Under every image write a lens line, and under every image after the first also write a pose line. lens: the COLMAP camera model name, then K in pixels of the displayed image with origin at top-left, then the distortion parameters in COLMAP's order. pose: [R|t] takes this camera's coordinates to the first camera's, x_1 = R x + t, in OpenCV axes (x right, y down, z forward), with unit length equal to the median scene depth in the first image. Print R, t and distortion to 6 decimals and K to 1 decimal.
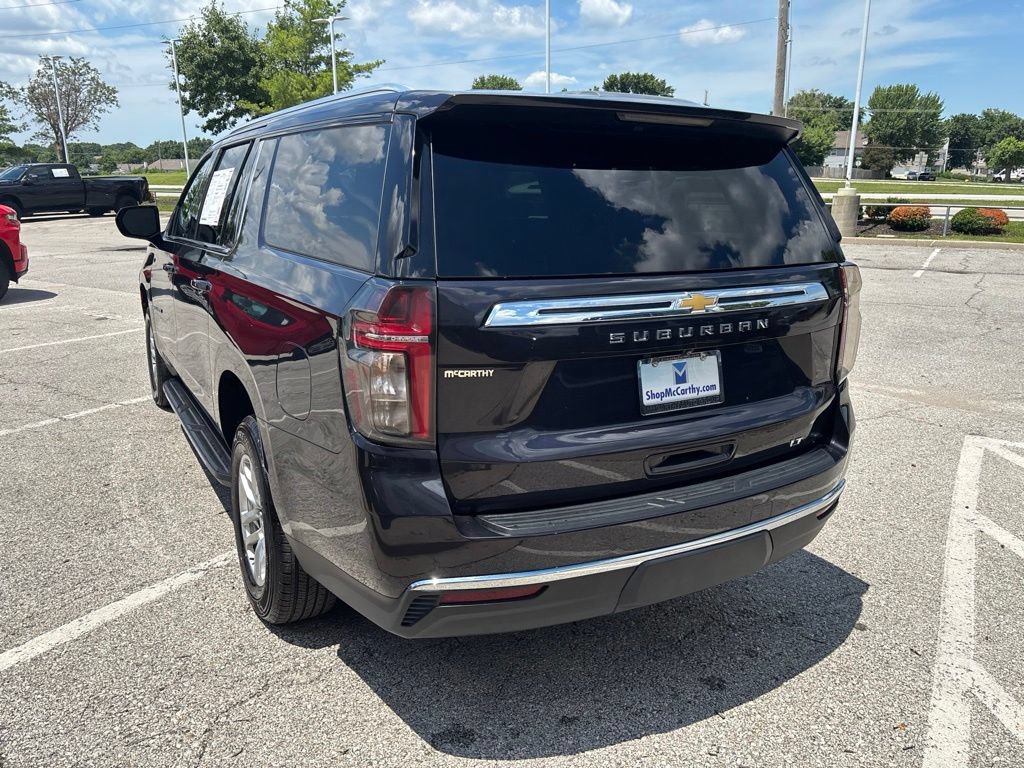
lens RADIAL K [[774.1, 0, 510.0], [0, 774.1, 378.9], [0, 0, 1]] dist [0.052505, -0.063490]
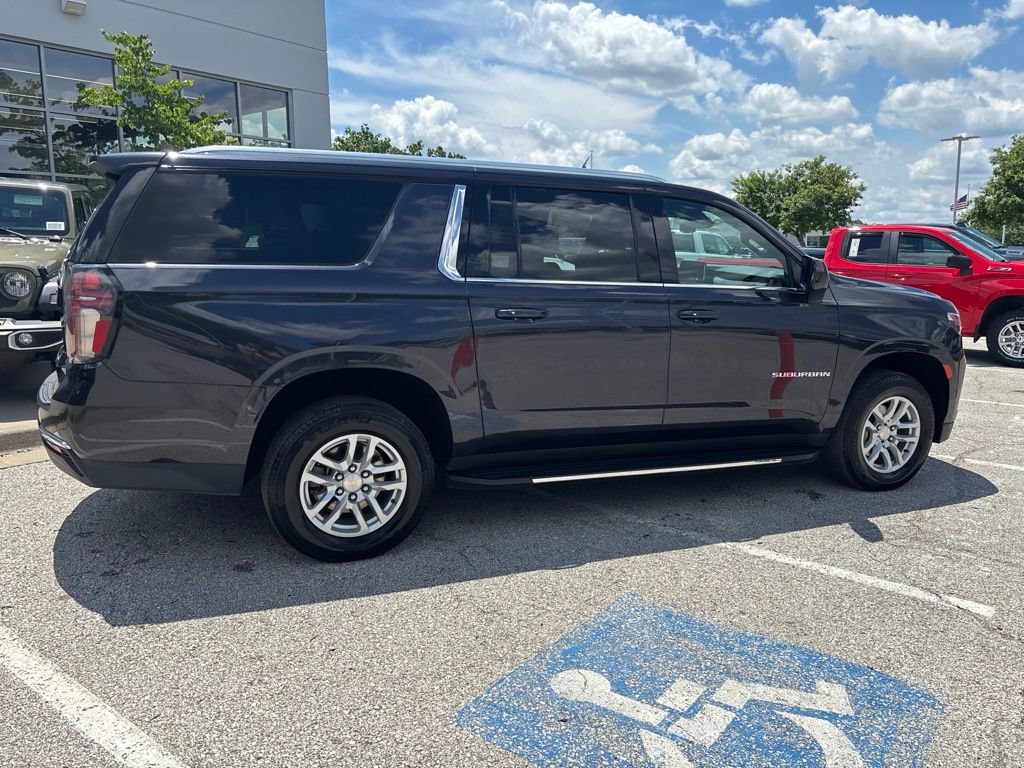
lens RADIAL K [[774.1, 0, 508.0], [0, 774.1, 380.4], [0, 0, 1]] dist [0.052505, -0.063490]
pose [[-0.120069, 0.160549, -0.979698, 1.527116], [-0.257934, 0.947903, 0.186950, -0.367517], [0.958673, 0.275144, -0.072402, 1.734746]]
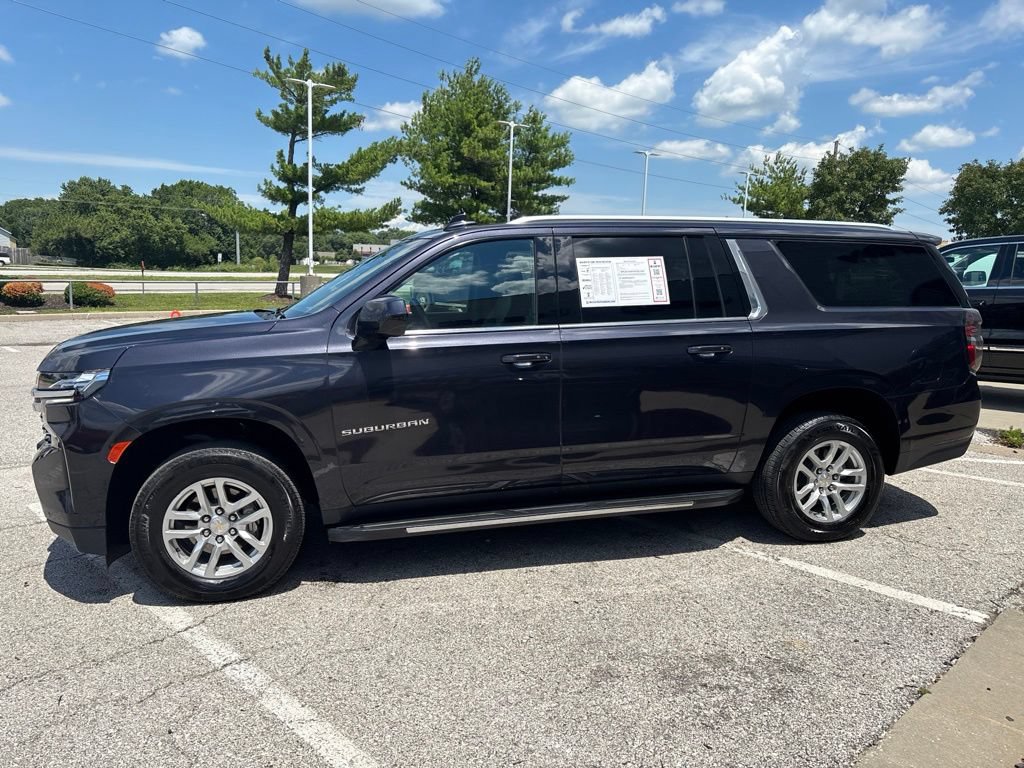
lens RADIAL K [[774.1, 0, 509.1], [0, 774.1, 381.3], [0, 0, 1]] dist [0.052505, -0.063490]
pose [[0.254750, -0.141041, 0.956666, -2.125175], [0.224119, 0.970980, 0.083471, -0.314908], [-0.940677, 0.193143, 0.278968, 1.227341]]
